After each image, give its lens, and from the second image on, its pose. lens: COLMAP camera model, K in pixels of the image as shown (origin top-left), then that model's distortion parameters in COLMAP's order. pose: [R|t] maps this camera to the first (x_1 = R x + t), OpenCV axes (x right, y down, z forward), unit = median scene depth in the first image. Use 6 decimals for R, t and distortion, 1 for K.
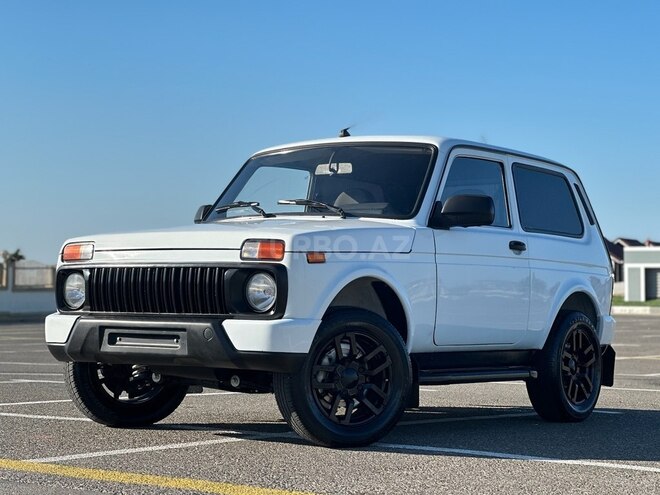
lens RADIAL K [[1461.2, 0, 330.0], [0, 1461.2, 247.5], [0, 0, 1]] dist [-0.027054, 3.797593]
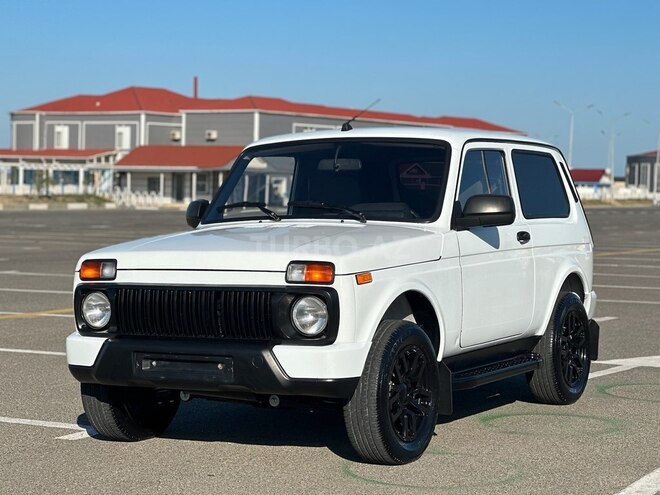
lens RADIAL K [[1461.2, 0, 330.0], [0, 1461.2, 247.5], [0, 0, 1]] dist [-0.027054, 3.797593]
pose [[0.991523, -0.034008, 0.125399, -0.140886], [0.023922, 0.996420, 0.081082, -0.085475], [-0.127707, -0.077395, 0.988788, 0.033254]]
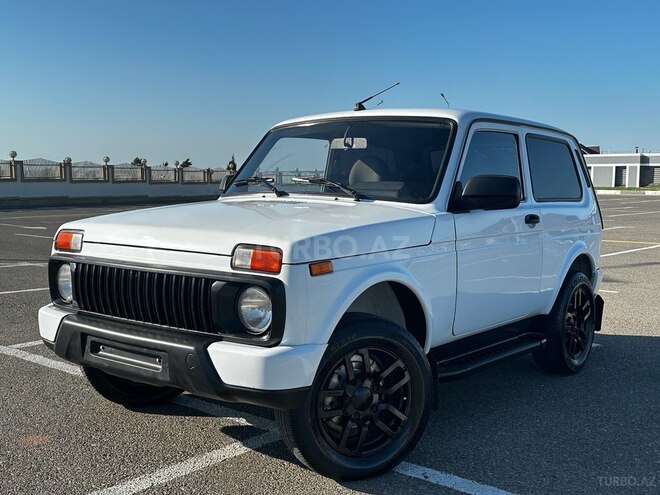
lens RADIAL K [[721.8, 0, 330.0], [0, 721.8, 247.5], [0, 0, 1]] dist [0.152607, 0.000341]
pose [[0.999233, 0.001990, -0.039107, 0.010350], [0.003139, 0.991422, 0.130662, -0.052691], [0.039031, -0.130685, 0.990655, 0.546639]]
